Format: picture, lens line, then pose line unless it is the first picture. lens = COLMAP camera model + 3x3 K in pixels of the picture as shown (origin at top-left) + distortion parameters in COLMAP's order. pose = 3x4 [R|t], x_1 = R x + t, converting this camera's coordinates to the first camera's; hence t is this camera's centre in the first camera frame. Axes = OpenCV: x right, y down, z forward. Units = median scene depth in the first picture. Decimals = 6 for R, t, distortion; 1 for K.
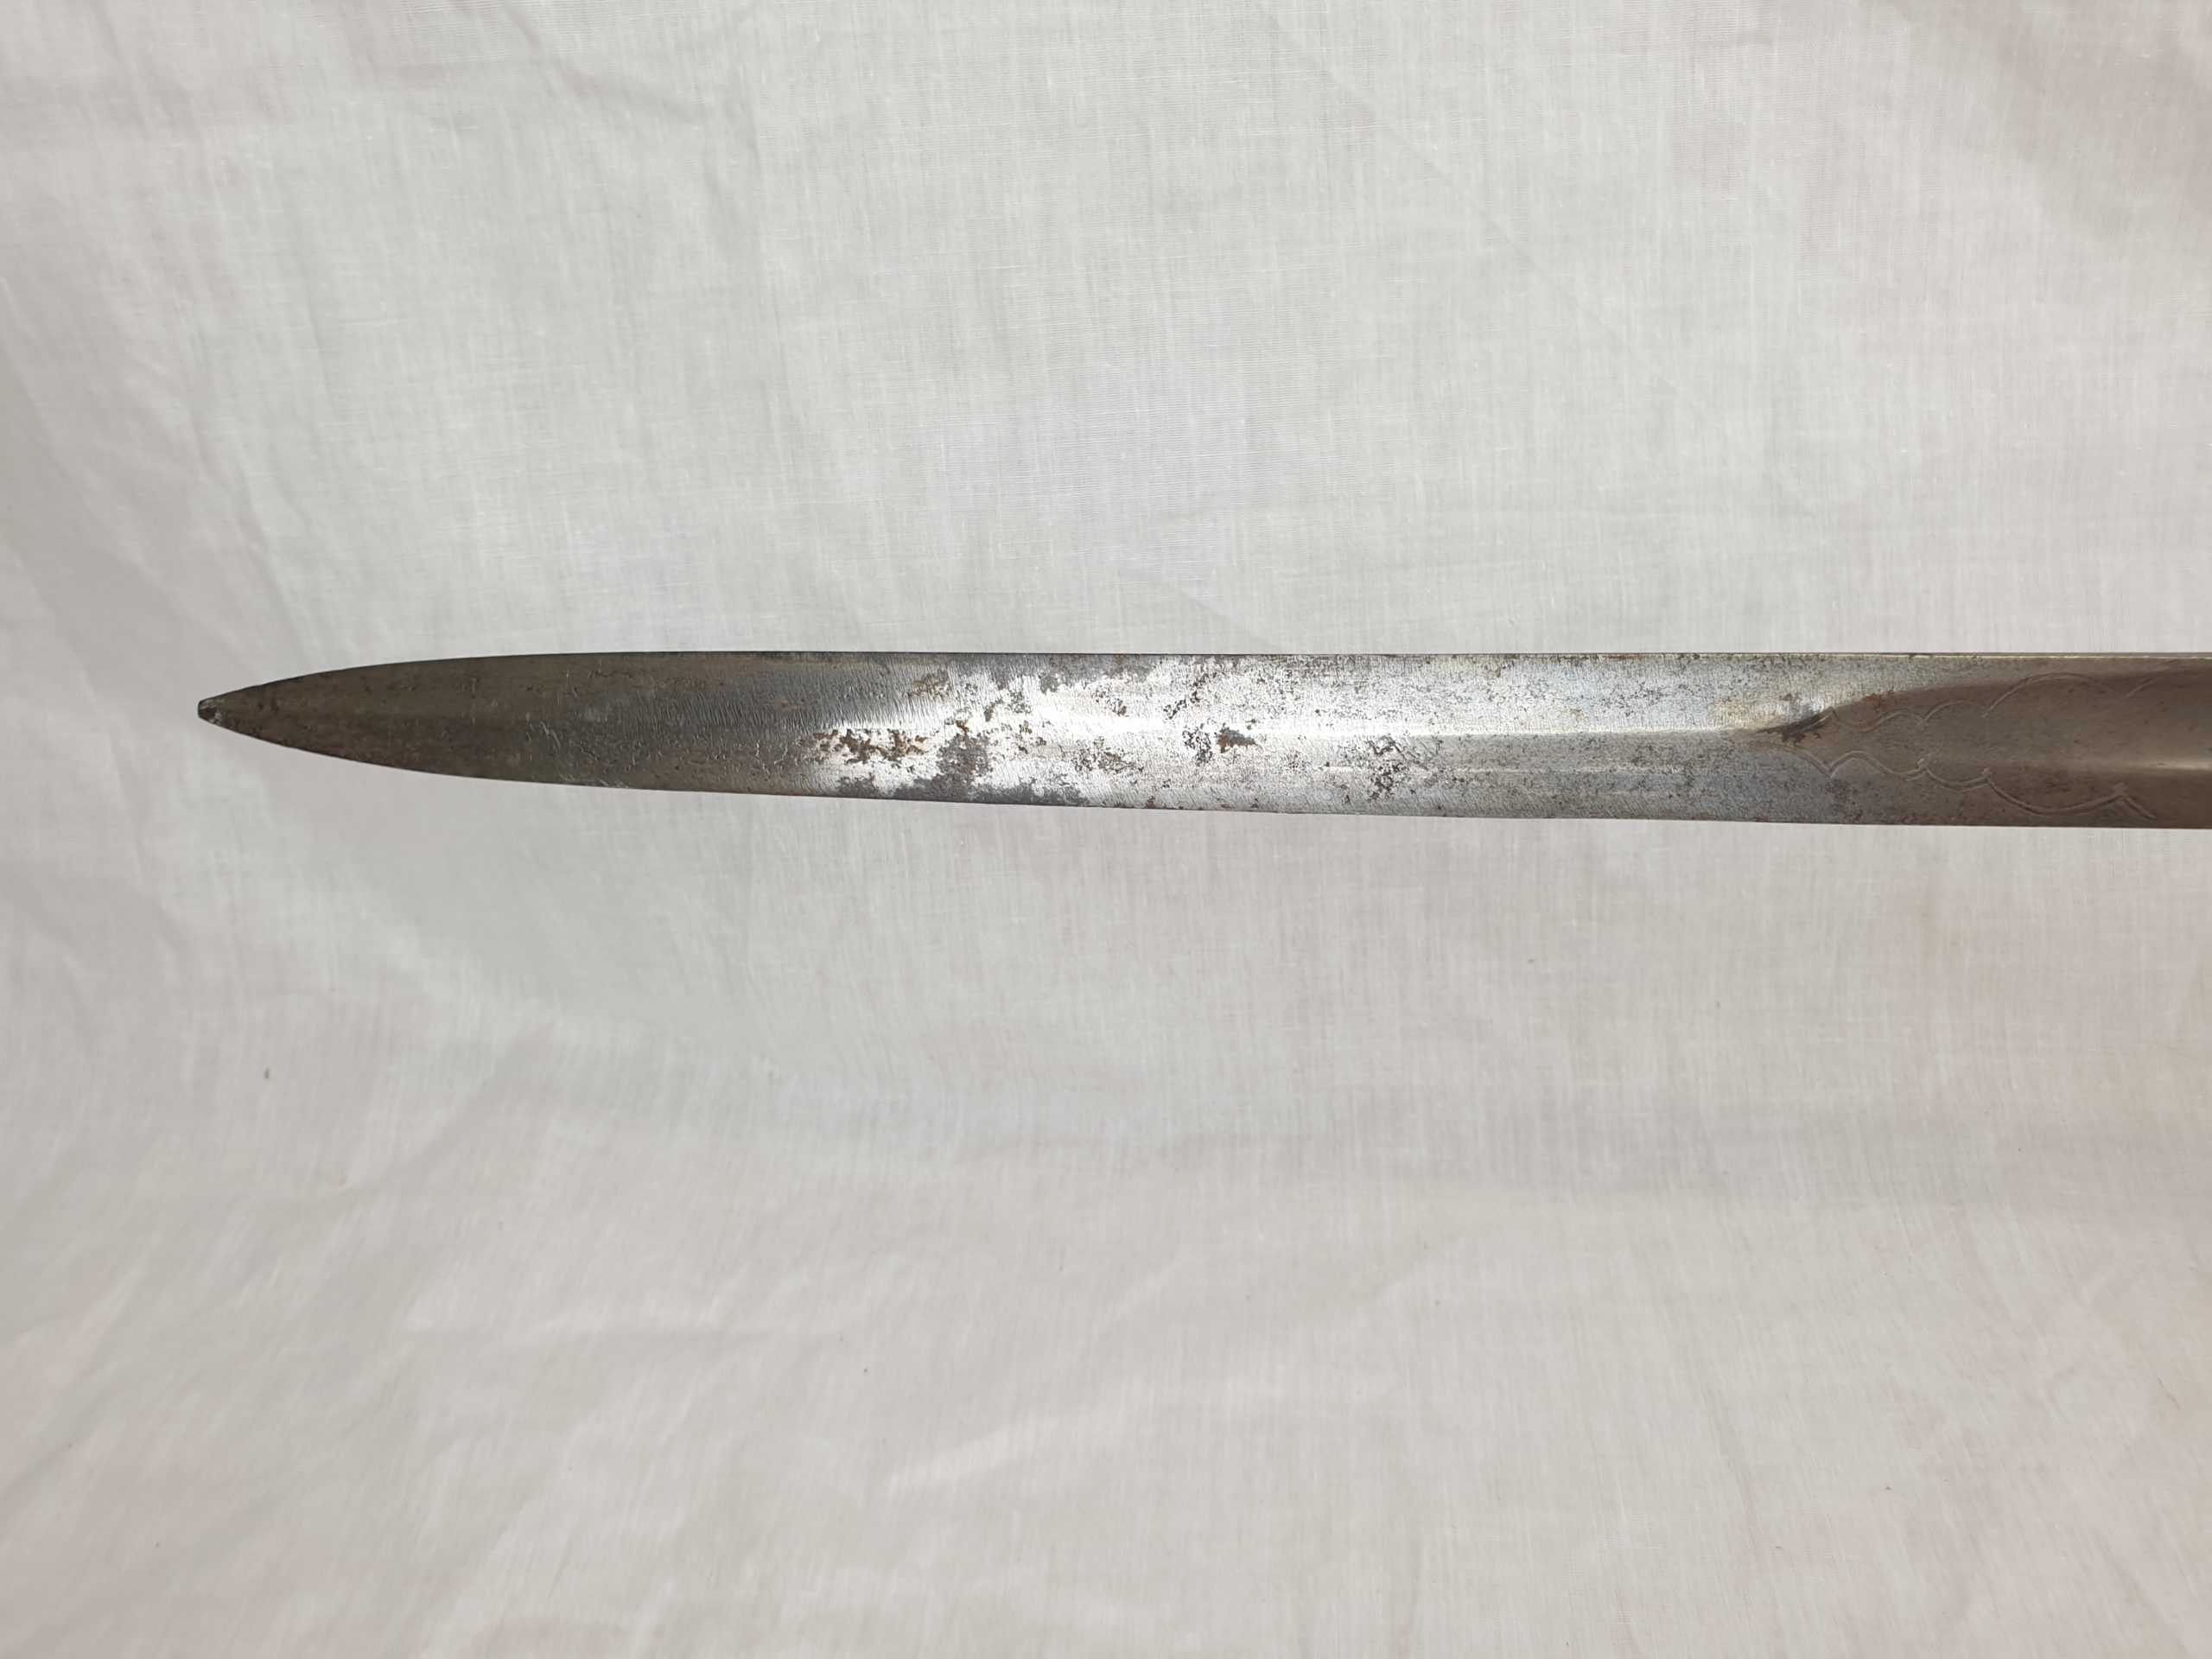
lens RADIAL K [[1825.6, 0, 1093.9], [0, 1825.6, 818.2], [0, 0, 1]] dist [-0.016077, 0.017404]
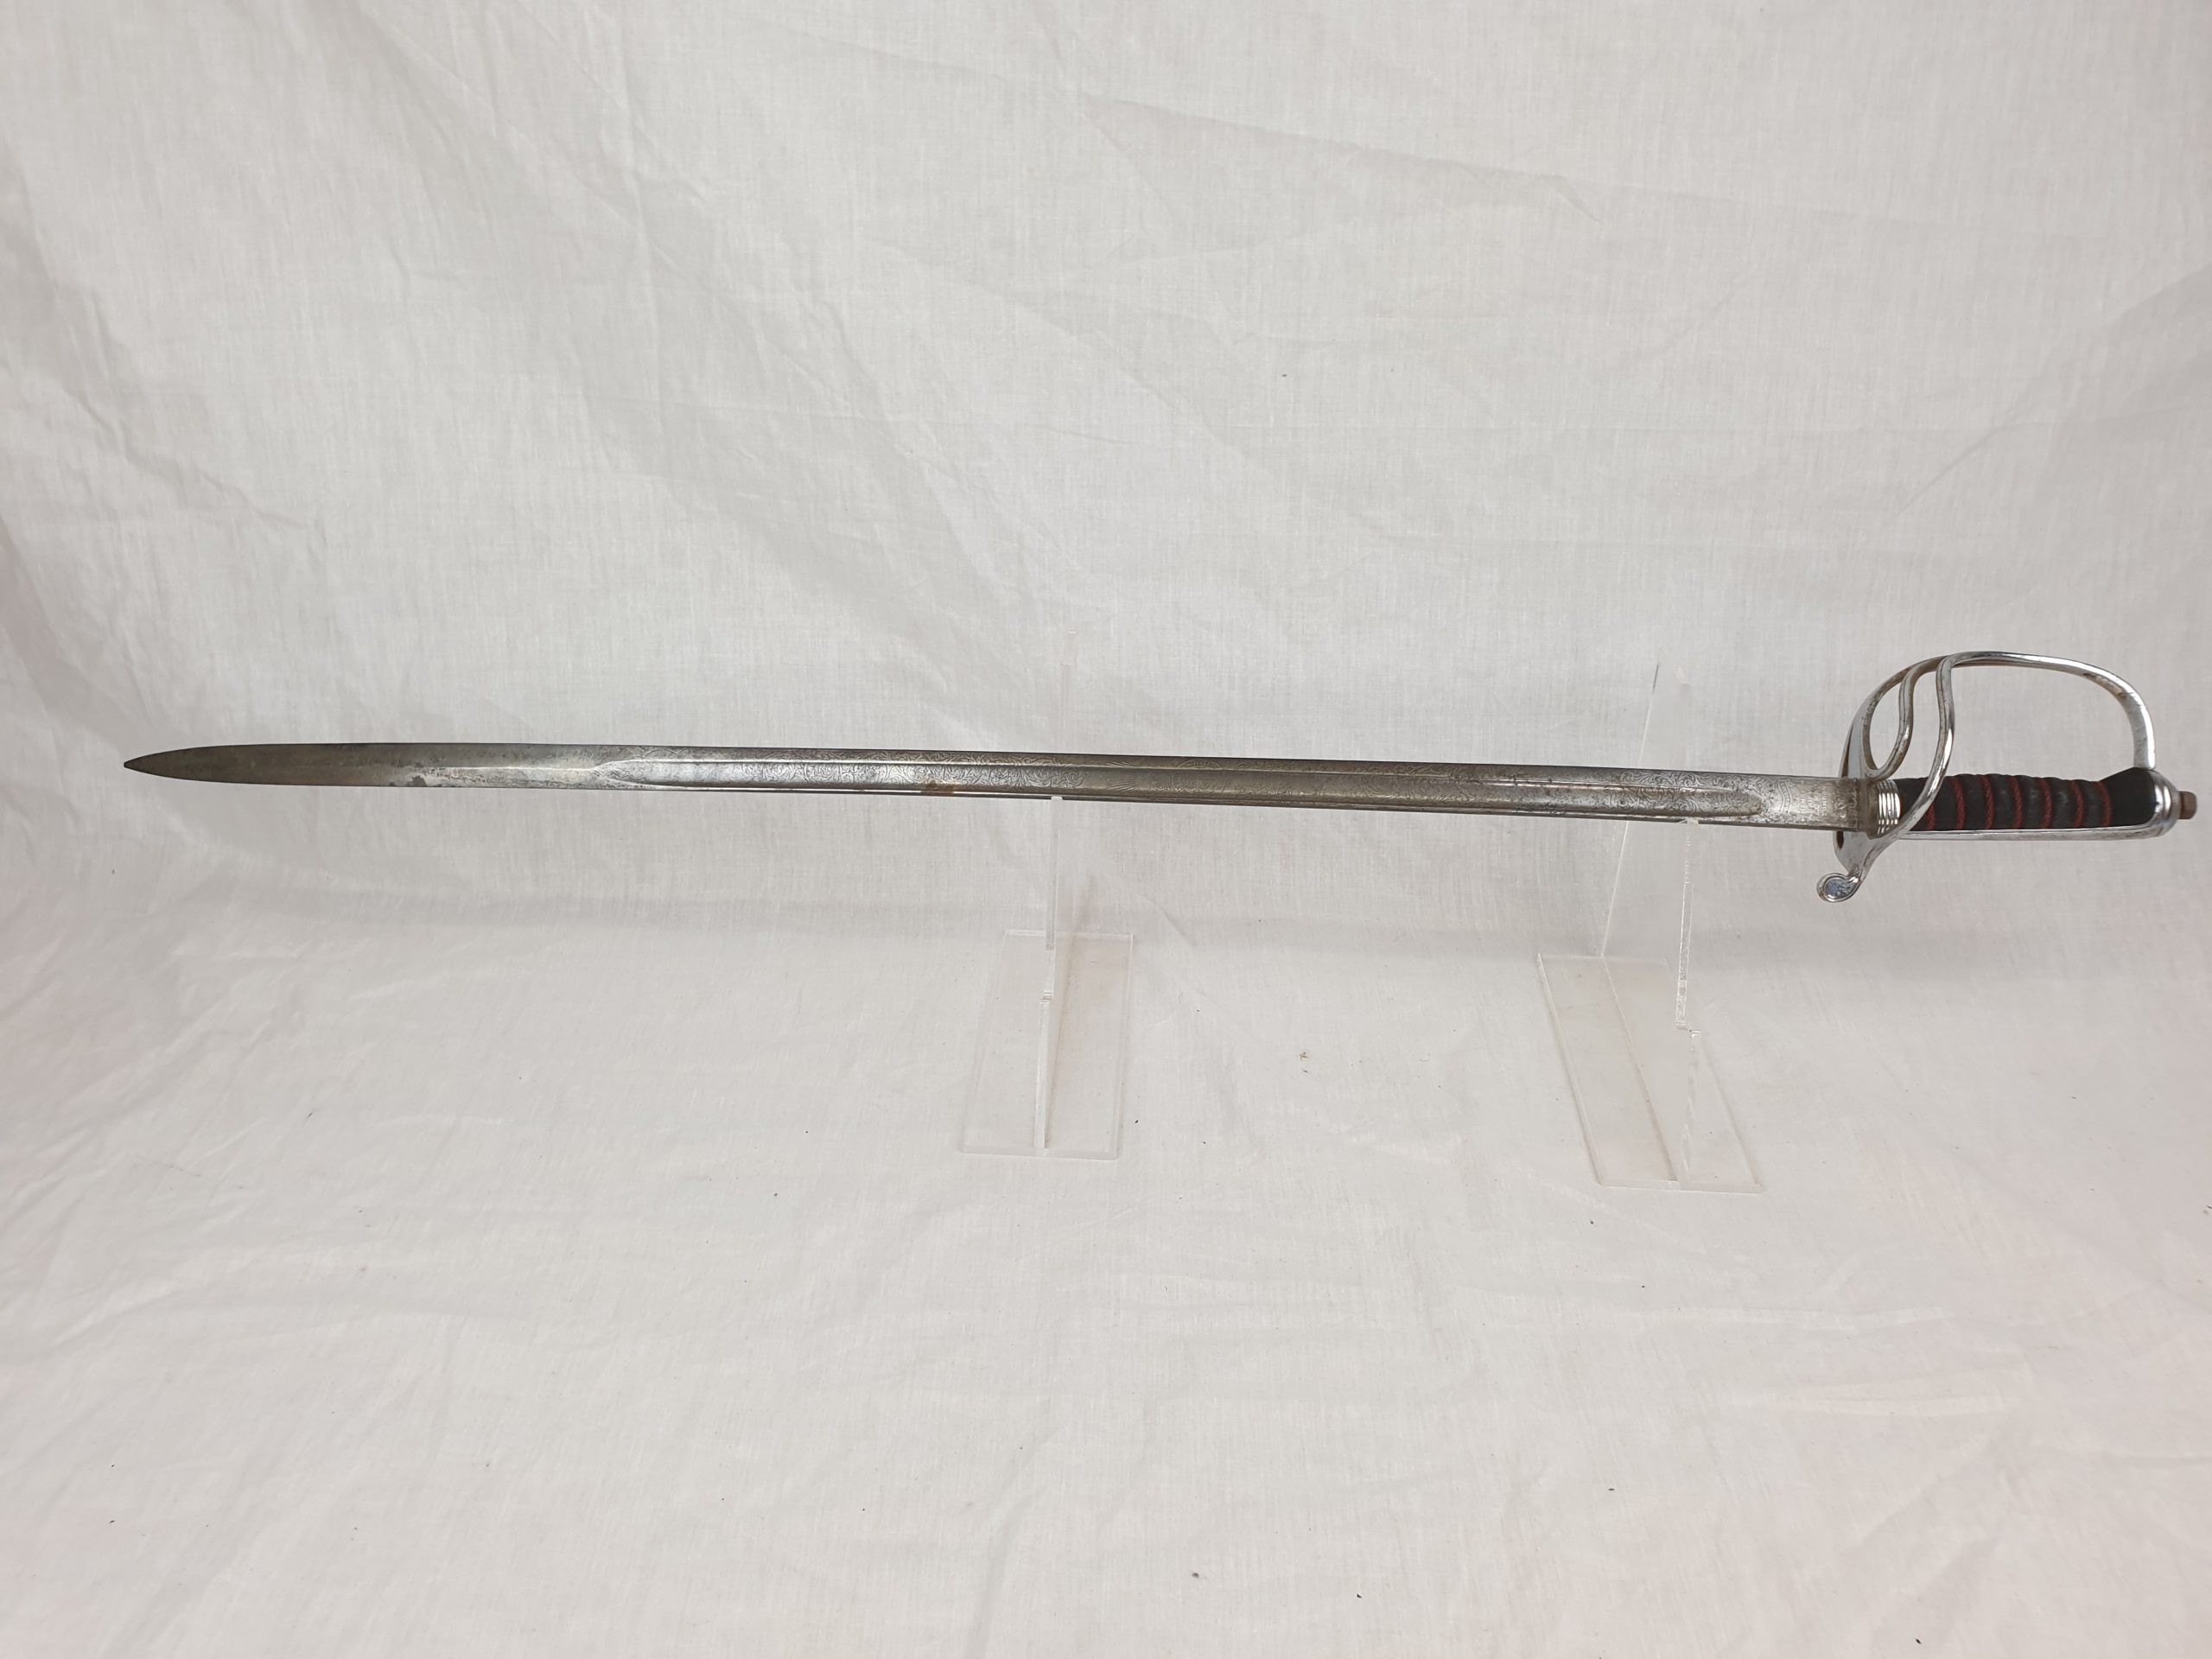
lens RADIAL K [[1825.6, 0, 1110.0], [0, 1825.6, 828.0], [0, 0, 1]] dist [-0.016077, 0.017404]
pose [[0.987884, 0.040383, 0.149845, 0.591473], [-0.039851, 0.999184, -0.006550, 0.053783], [-0.149987, 0.000500, 0.988688, -1.915718]]
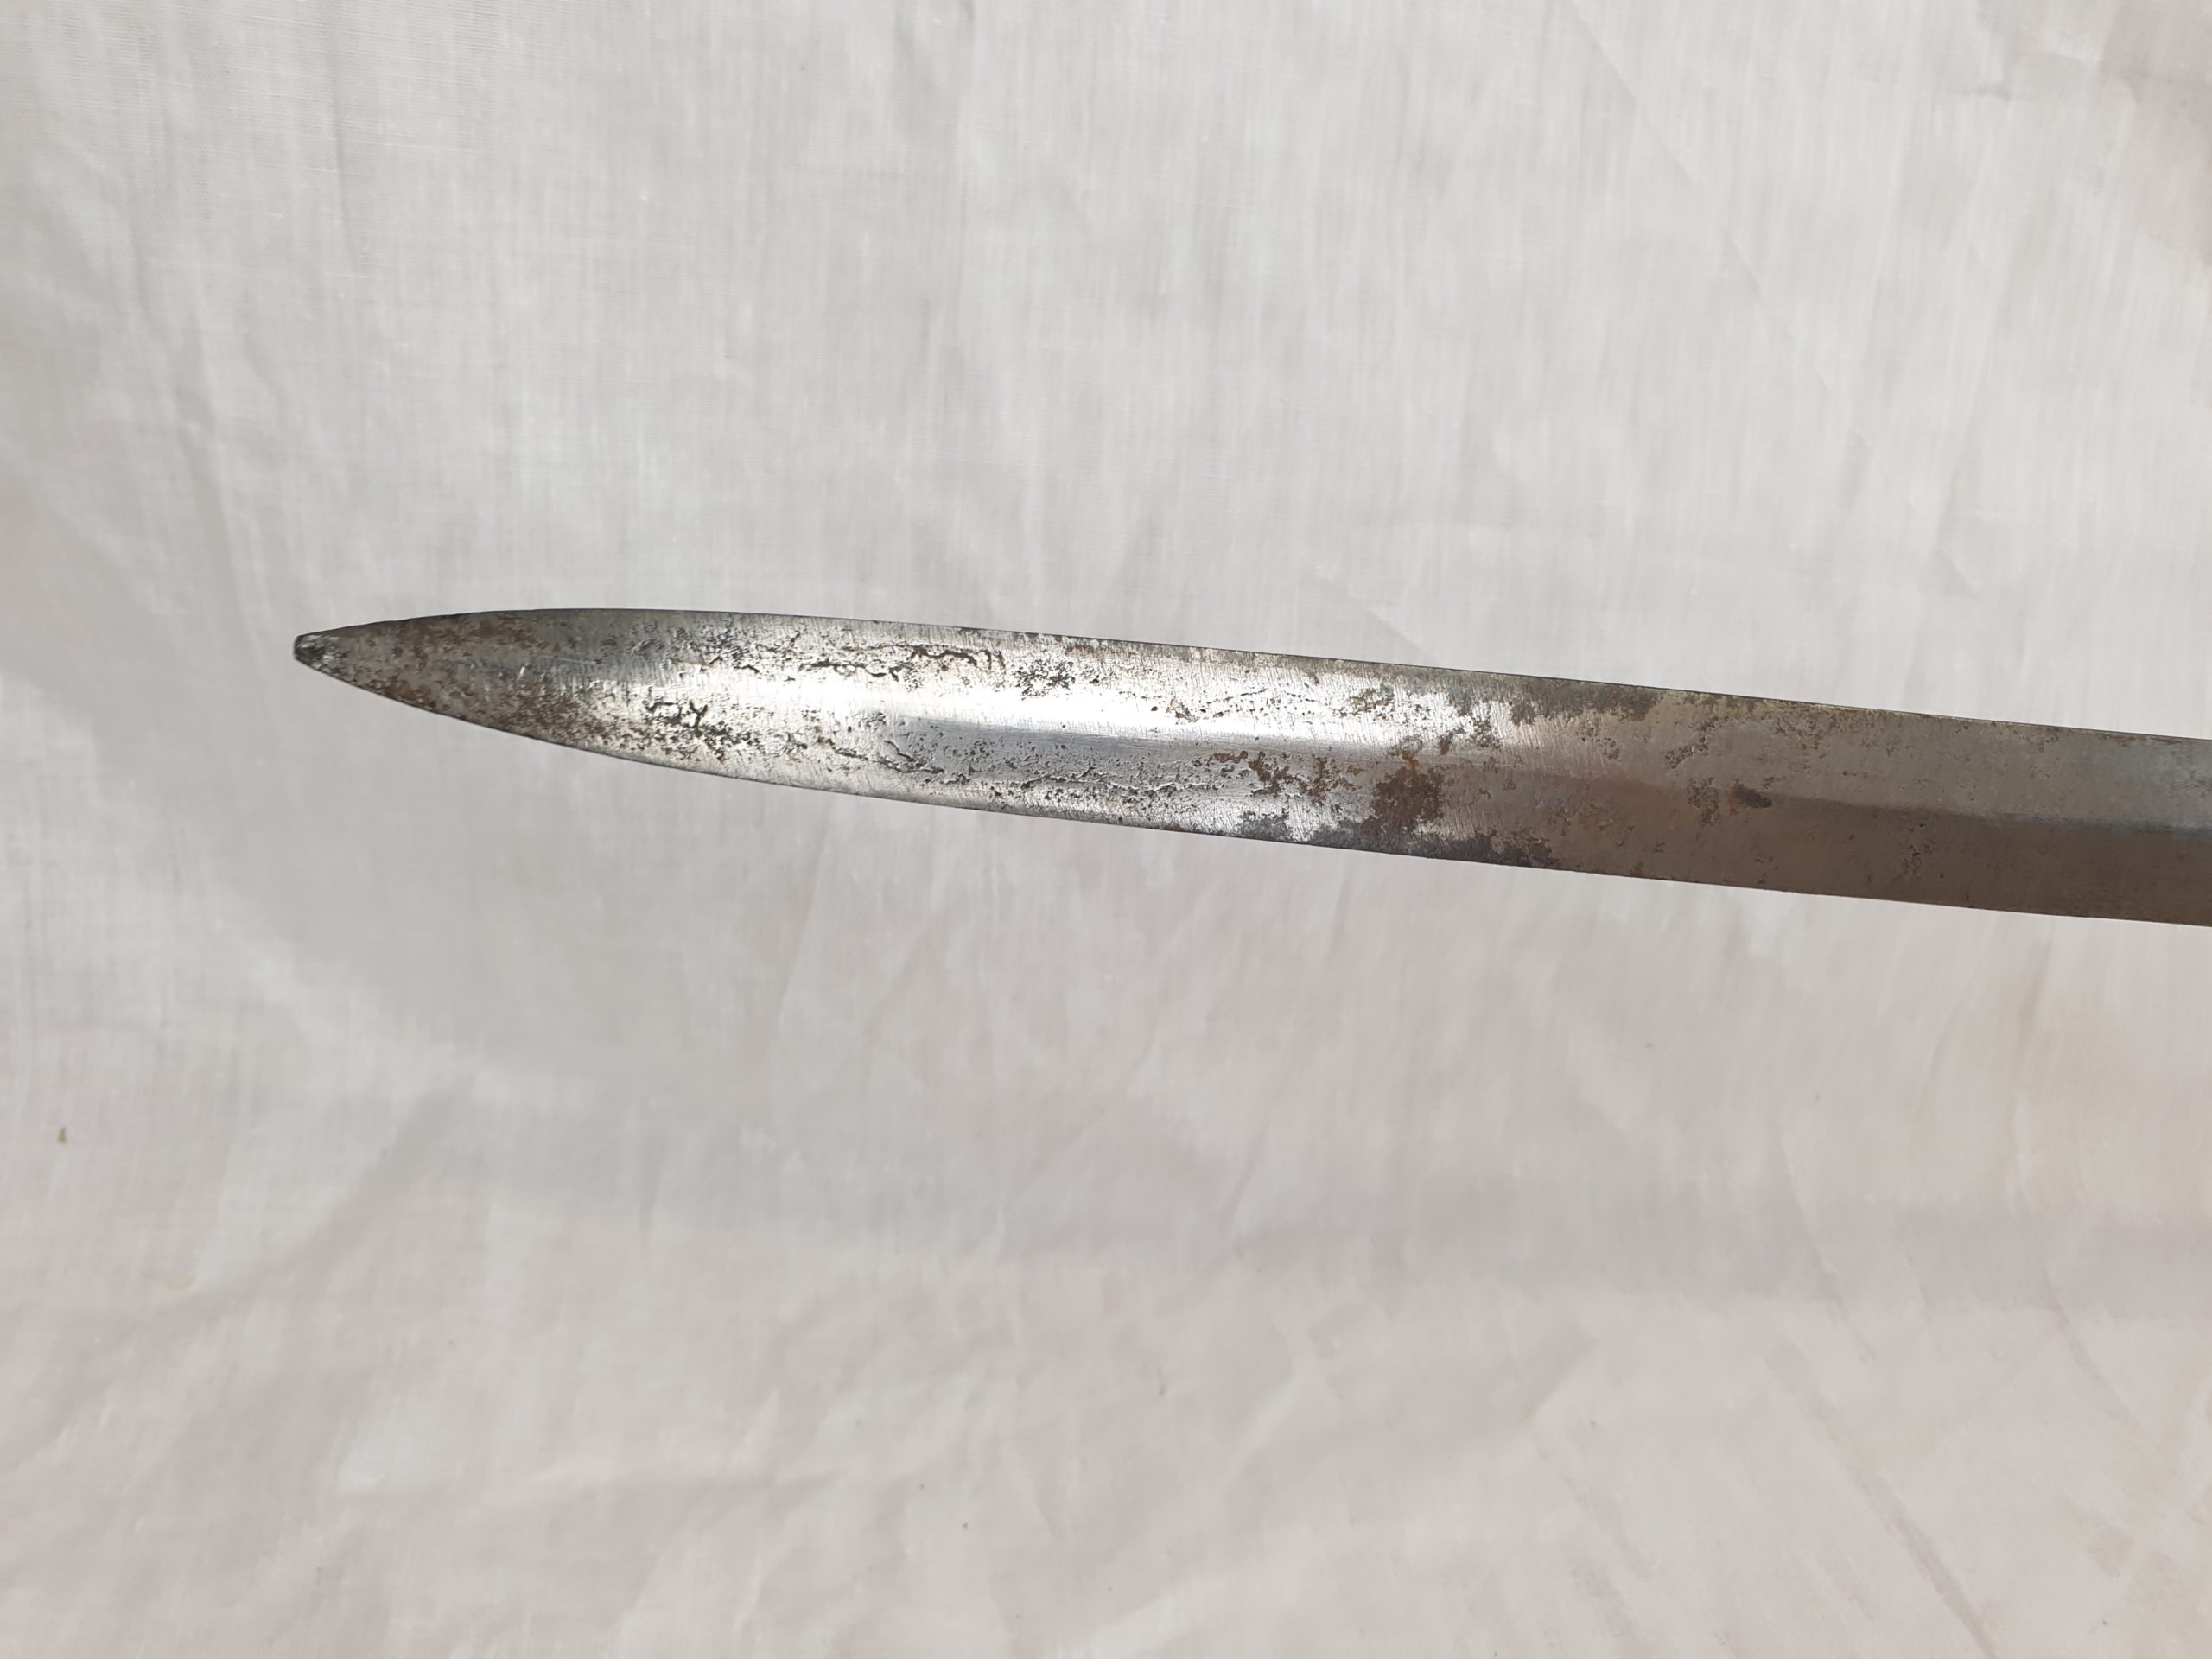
lens RADIAL K [[1825.6, 0, 1108.0], [0, 1825.6, 840.1], [0, 0, 1]] dist [-0.016077, 0.017404]
pose [[0.960162, 0.060474, 0.272821, -0.304698], [-0.060787, 0.998124, -0.007313, -0.000774], [-0.272751, -0.009562, 0.962037, 0.200897]]
